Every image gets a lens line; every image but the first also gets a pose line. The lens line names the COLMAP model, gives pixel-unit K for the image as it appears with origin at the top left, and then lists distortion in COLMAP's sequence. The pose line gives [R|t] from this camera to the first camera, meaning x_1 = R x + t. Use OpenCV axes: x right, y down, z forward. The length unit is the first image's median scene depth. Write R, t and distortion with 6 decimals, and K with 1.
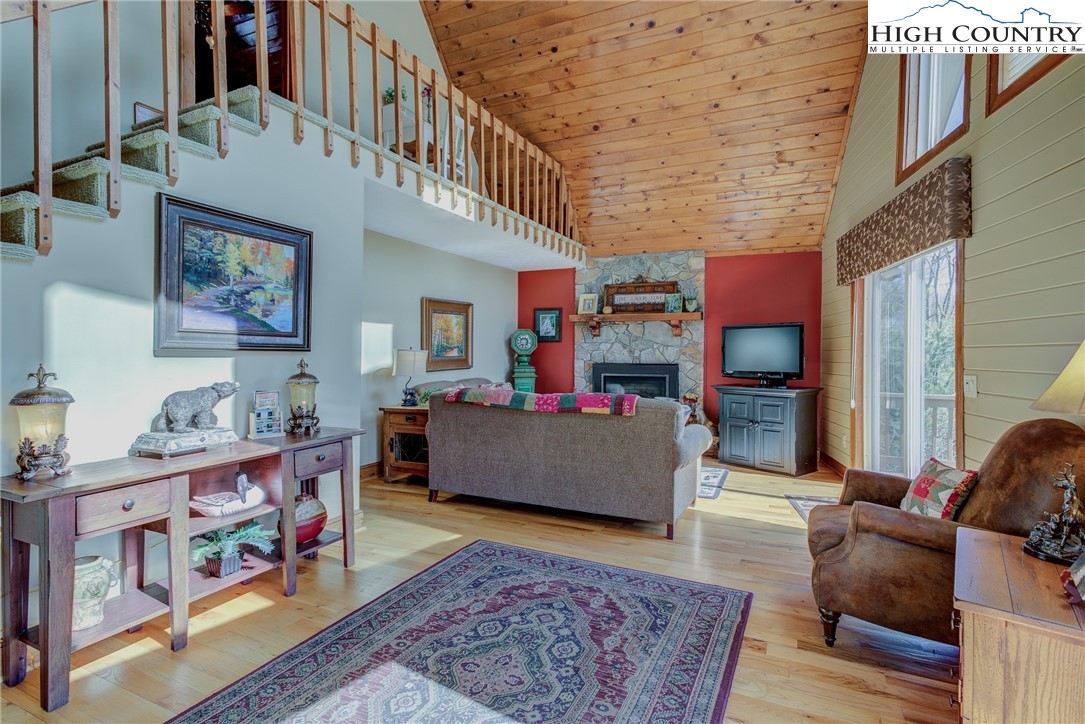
lens RADIAL K [[538.8, 0, 574.2], [0, 538.8, 357.1], [0, 0, 1]] dist [0.009759, 0.005005]
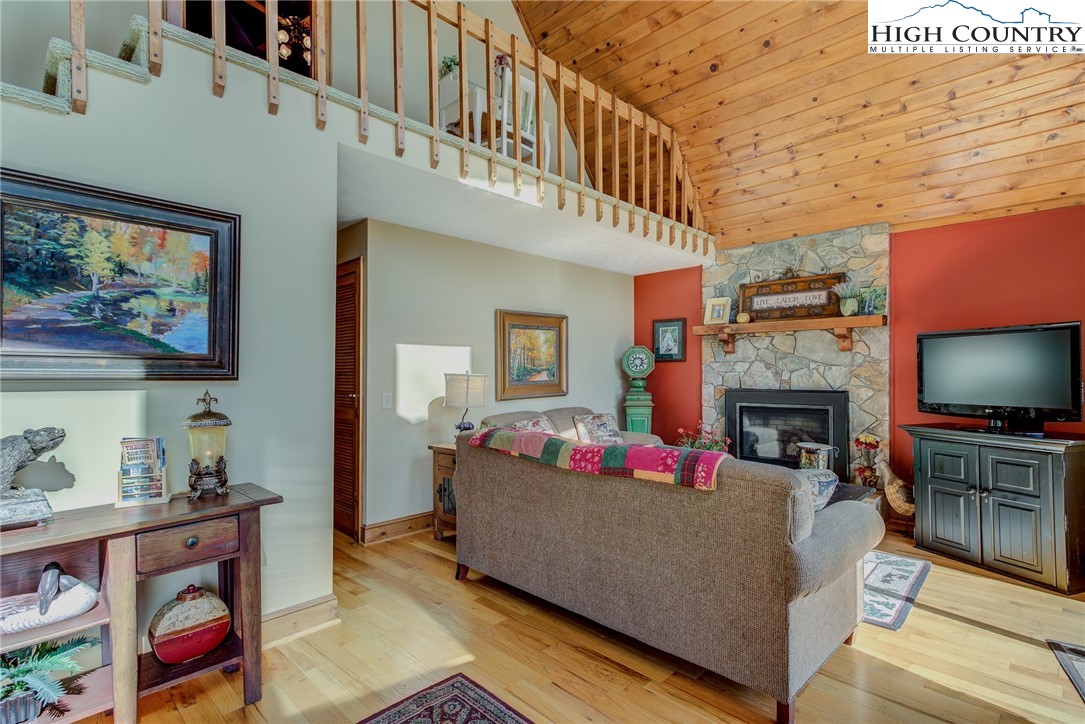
lens RADIAL K [[538.8, 0, 576.9], [0, 538.8, 368.9], [0, 0, 1]] dist [0.009759, 0.005005]
pose [[0.946352, -0.009184, -0.323007, 0.090824], [0.004309, 0.999866, -0.015805, -0.006265], [0.323109, 0.013565, 0.946265, 0.237781]]
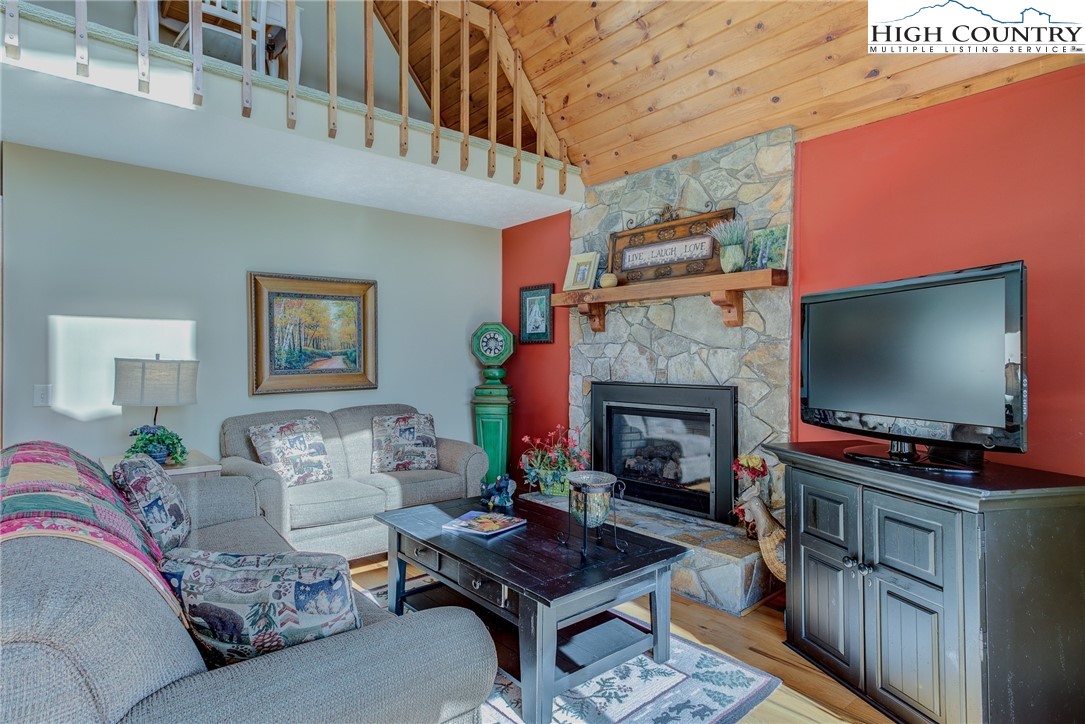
lens RADIAL K [[594.7, 0, 543.9], [0, 594.7, 362.2], [0, 0, 1]] dist [0.006376, 0.005031]
pose [[0.898225, -0.001515, -0.439533, 0.277561], [-0.000456, 0.999990, -0.004378, -0.005865], [0.439536, 0.004133, 0.898216, 0.489003]]
